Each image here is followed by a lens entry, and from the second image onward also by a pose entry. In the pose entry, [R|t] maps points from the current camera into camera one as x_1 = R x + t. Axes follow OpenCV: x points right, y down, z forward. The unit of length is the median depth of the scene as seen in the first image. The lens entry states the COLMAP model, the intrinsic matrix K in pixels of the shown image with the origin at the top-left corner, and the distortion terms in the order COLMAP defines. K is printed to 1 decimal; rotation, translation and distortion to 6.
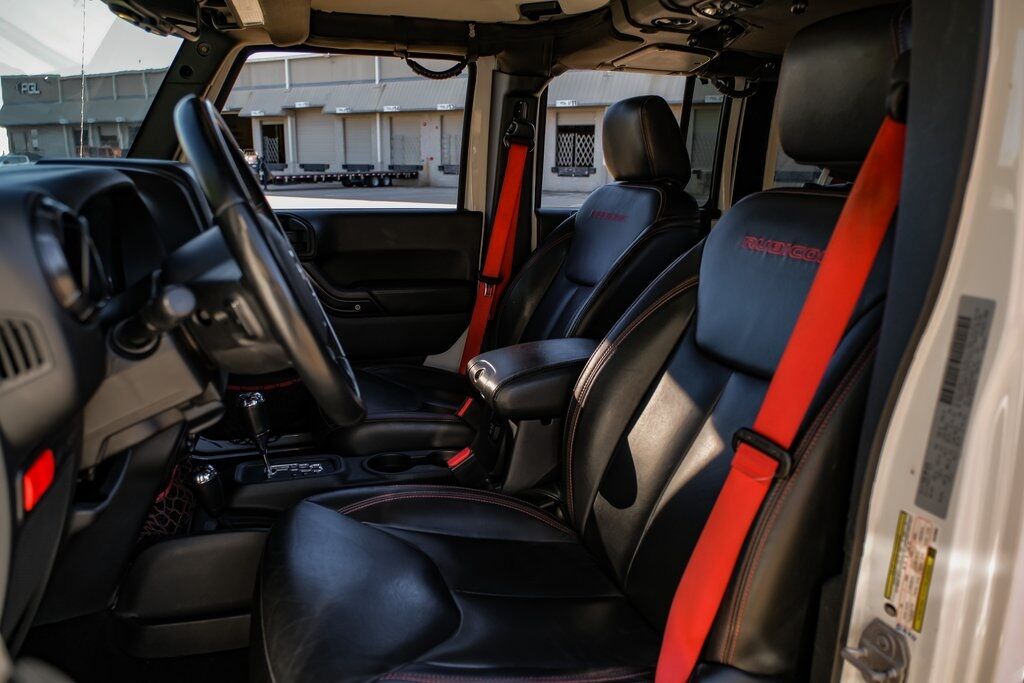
lens RADIAL K [[700.1, 0, 513.2], [0, 700.1, 333.6], [0, 0, 1]] dist [-0.015134, 0.004611]
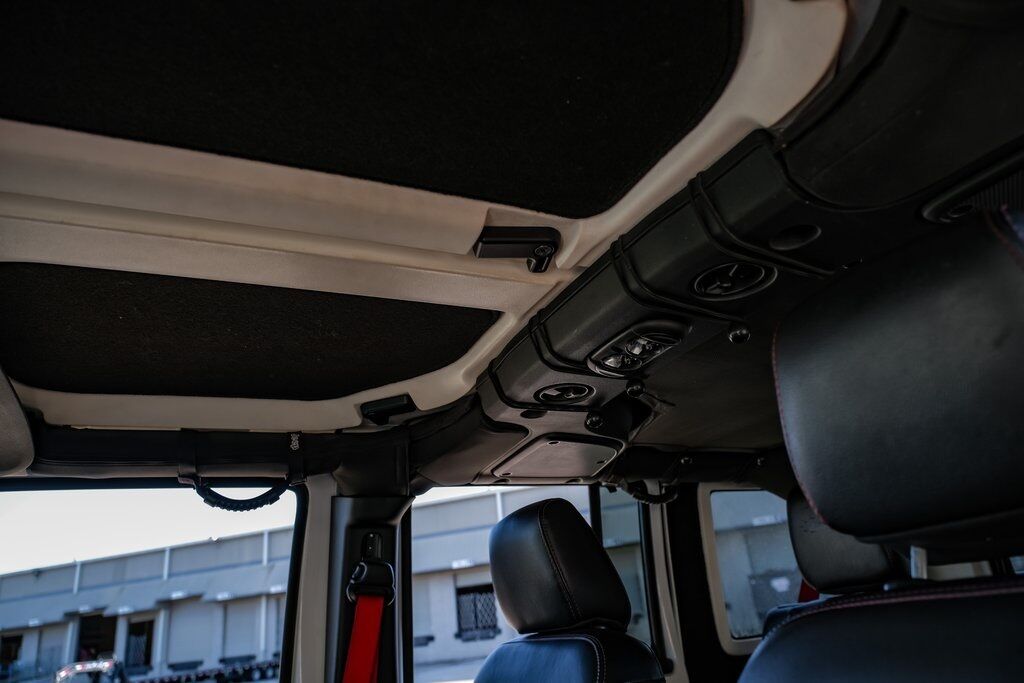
lens RADIAL K [[700.1, 0, 513.2], [0, 700.1, 333.6], [0, 0, 1]] dist [-0.015134, 0.004611]
pose [[0.984731, -0.055956, 0.164843, 0.049409], [0.143070, 0.799600, -0.583242, -0.063672], [-0.099173, 0.597920, 0.795397, 0.316115]]
